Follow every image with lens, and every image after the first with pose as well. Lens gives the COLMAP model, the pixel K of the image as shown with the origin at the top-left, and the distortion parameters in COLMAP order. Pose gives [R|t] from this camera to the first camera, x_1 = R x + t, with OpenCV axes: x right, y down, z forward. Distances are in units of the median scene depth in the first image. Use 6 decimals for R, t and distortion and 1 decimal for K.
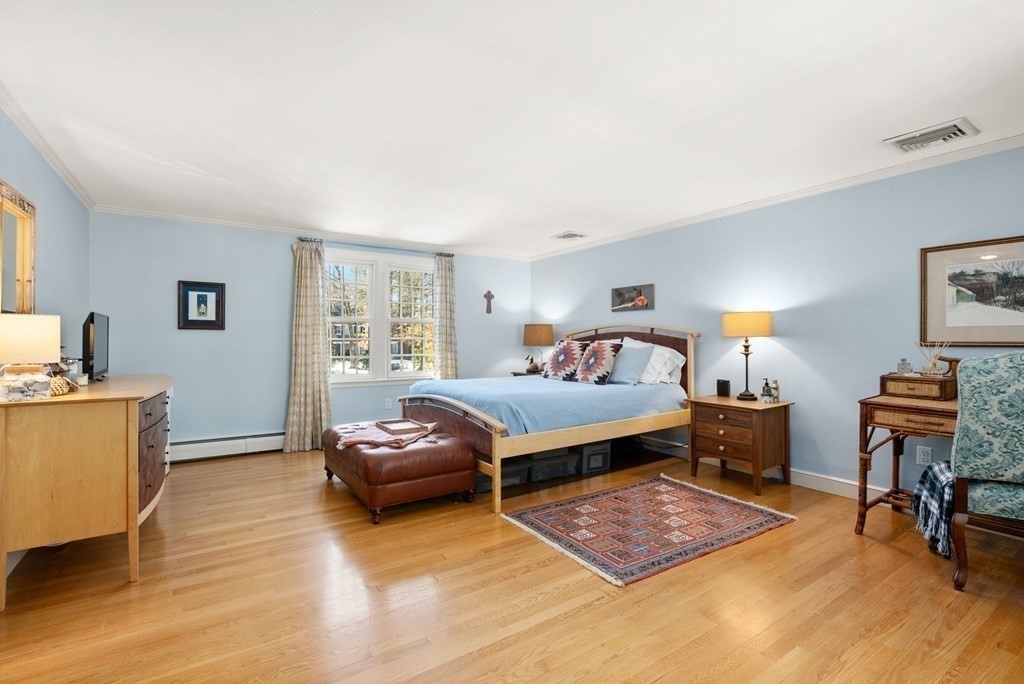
lens RADIAL K [[482.0, 0, 512.3], [0, 482.0, 339.2], [0, 0, 1]] dist [-0.005525, 0.001722]
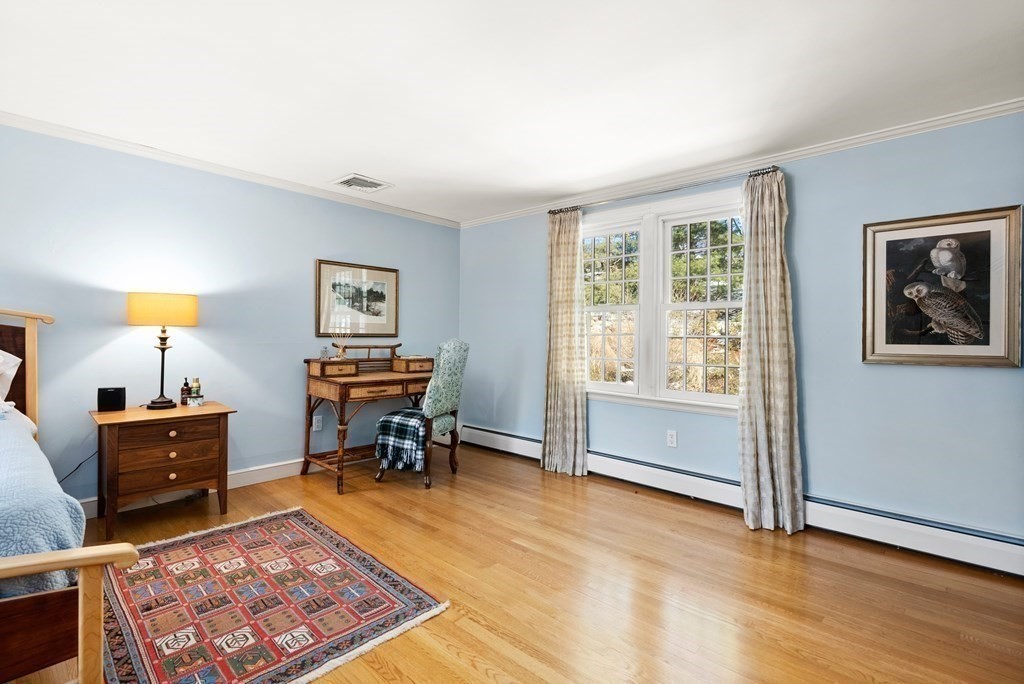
lens RADIAL K [[482.0, 0, 508.2], [0, 482.0, 337.4], [0, 0, 1]] dist [-0.005525, 0.001722]
pose [[-0.262740, -0.007874, 0.964835, -0.460253], [-0.011171, 0.999924, 0.005119, 0.003595], [-0.964802, -0.009434, -0.262808, 0.778861]]
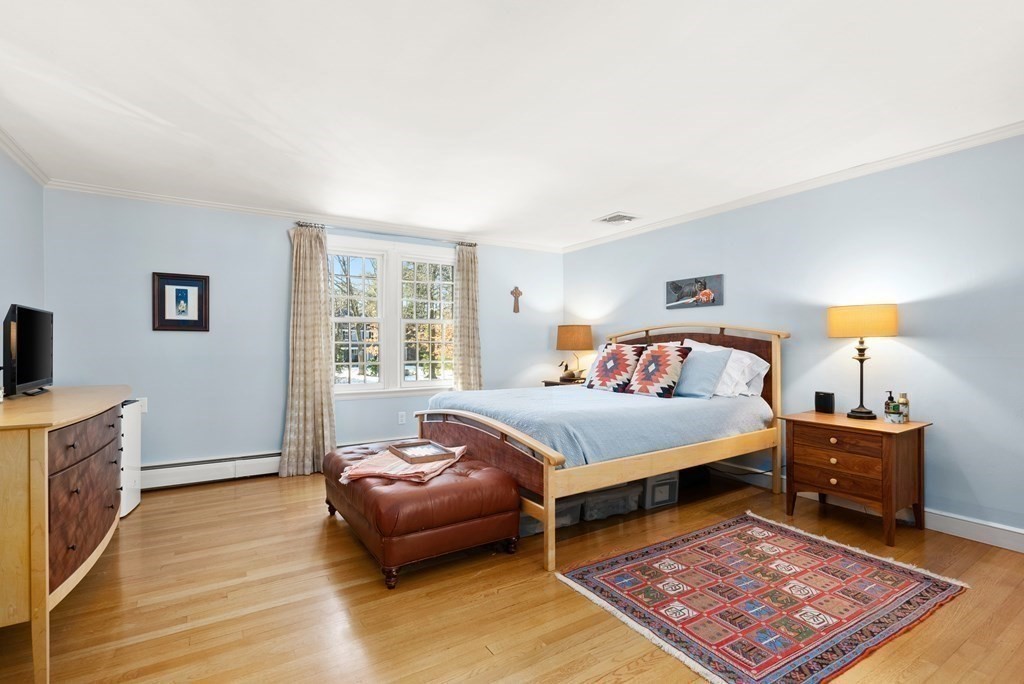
lens RADIAL K [[482.0, 0, 508.0], [0, 482.0, 348.1], [0, 0, 1]] dist [-0.005525, 0.001722]
pose [[0.999685, -0.001712, -0.025054, -0.076226], [0.001883, 0.999975, 0.006793, 0.006845], [0.025042, -0.006838, 0.999663, 0.241345]]
